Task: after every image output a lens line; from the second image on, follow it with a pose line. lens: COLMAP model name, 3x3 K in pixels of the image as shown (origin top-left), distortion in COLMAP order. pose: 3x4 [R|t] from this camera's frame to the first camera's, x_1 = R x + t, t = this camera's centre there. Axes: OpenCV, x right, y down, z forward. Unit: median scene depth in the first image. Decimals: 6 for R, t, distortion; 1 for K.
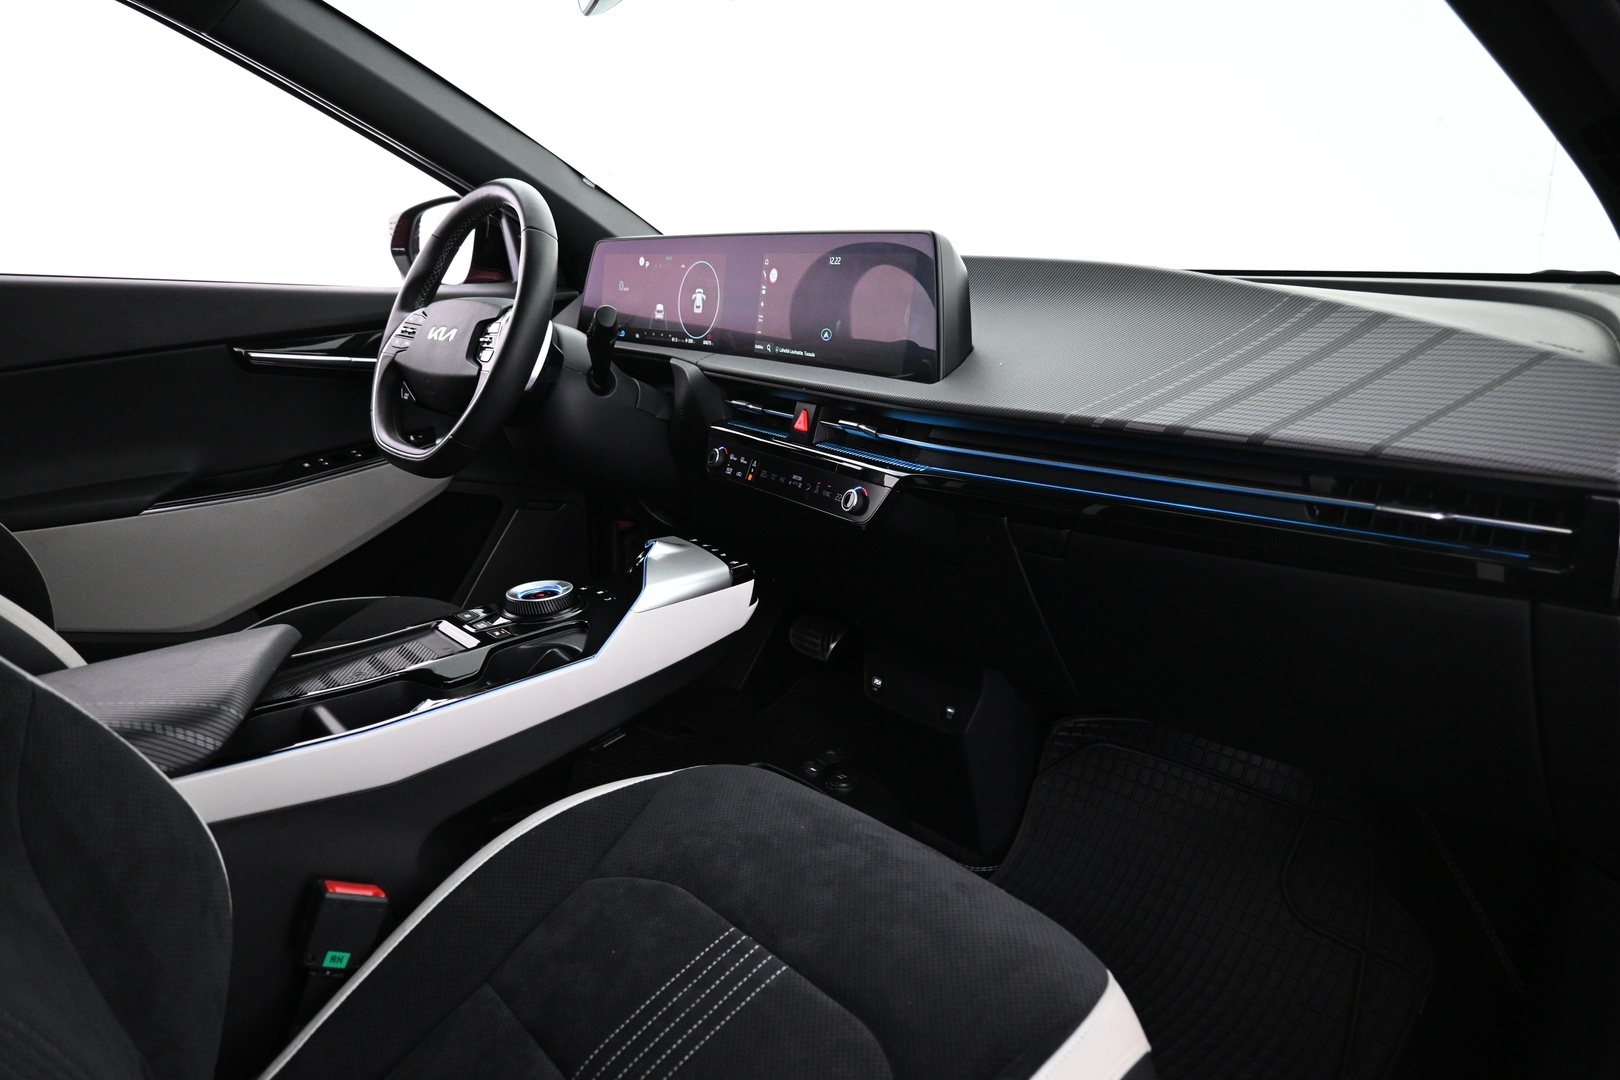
lens RADIAL K [[1160.1, 0, 806.9], [0, 1160.1, 450.3], [0, 0, 1]] dist [0.007032, 0.001134]
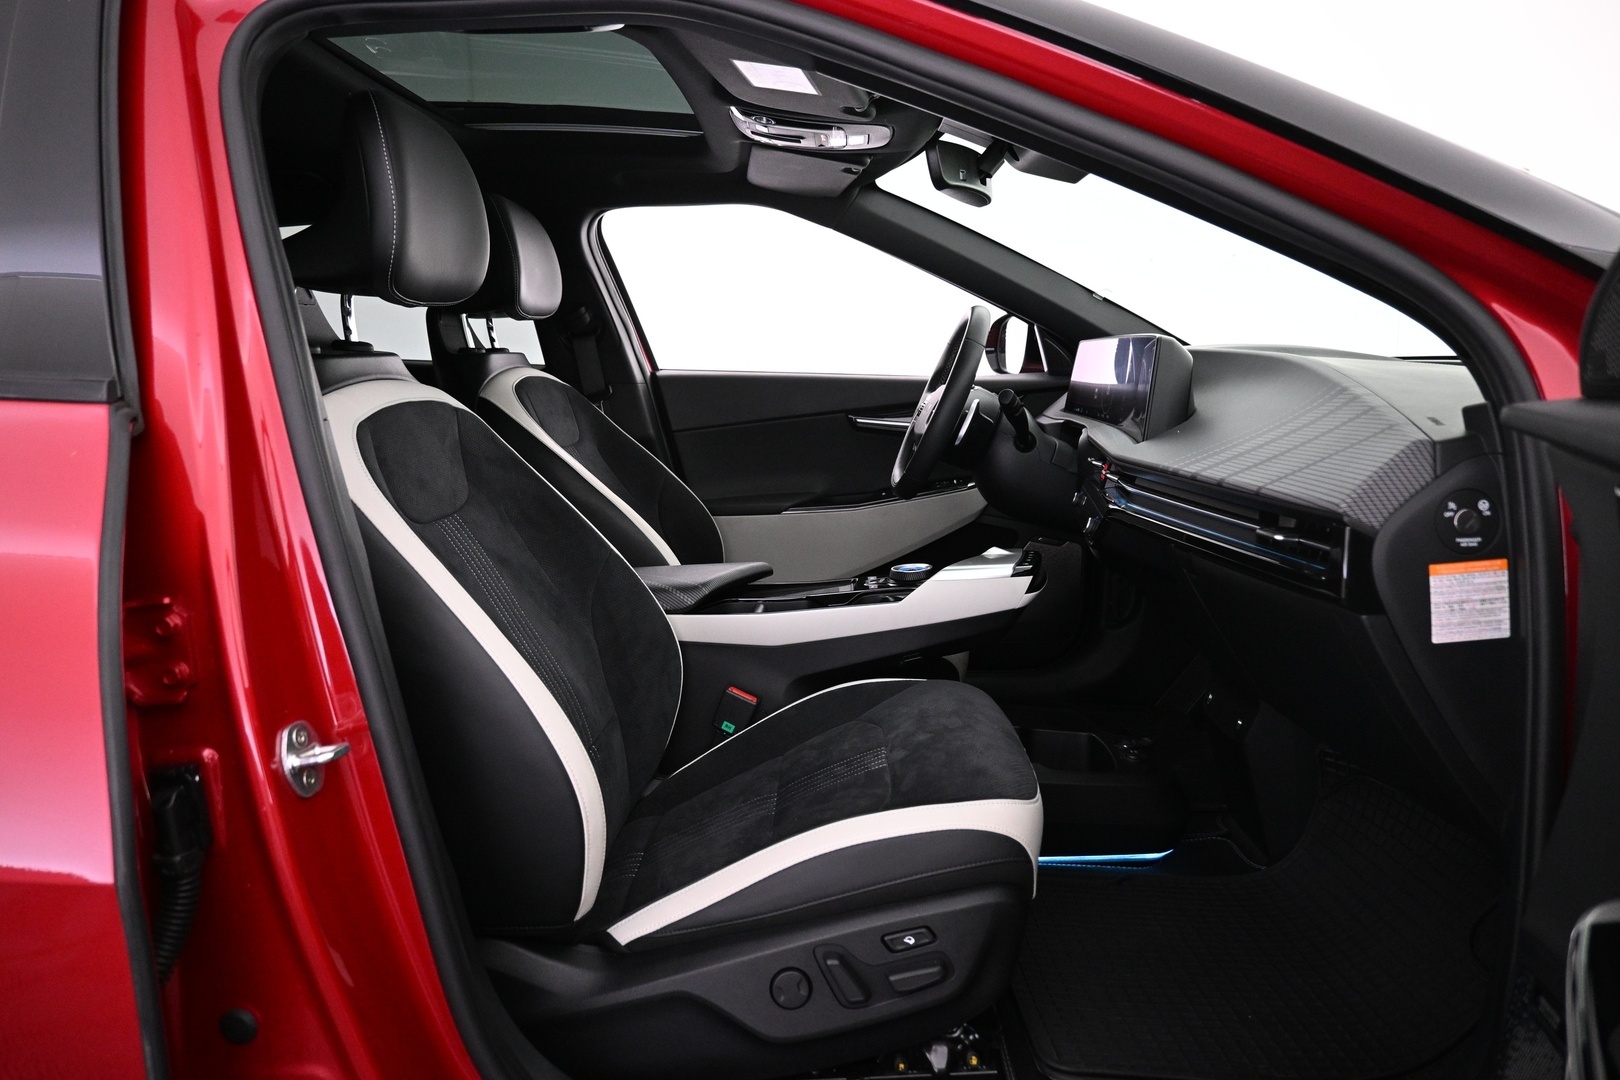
lens RADIAL K [[1160.1, 0, 806.9], [0, 1160.1, 450.3], [0, 0, 1]] dist [0.007032, 0.001134]
pose [[0.743664, 0.035234, -0.667624, 0.568246], [-0.084638, 0.995537, -0.041738, 0.031716], [0.663174, 0.087546, 0.743327, -0.223980]]
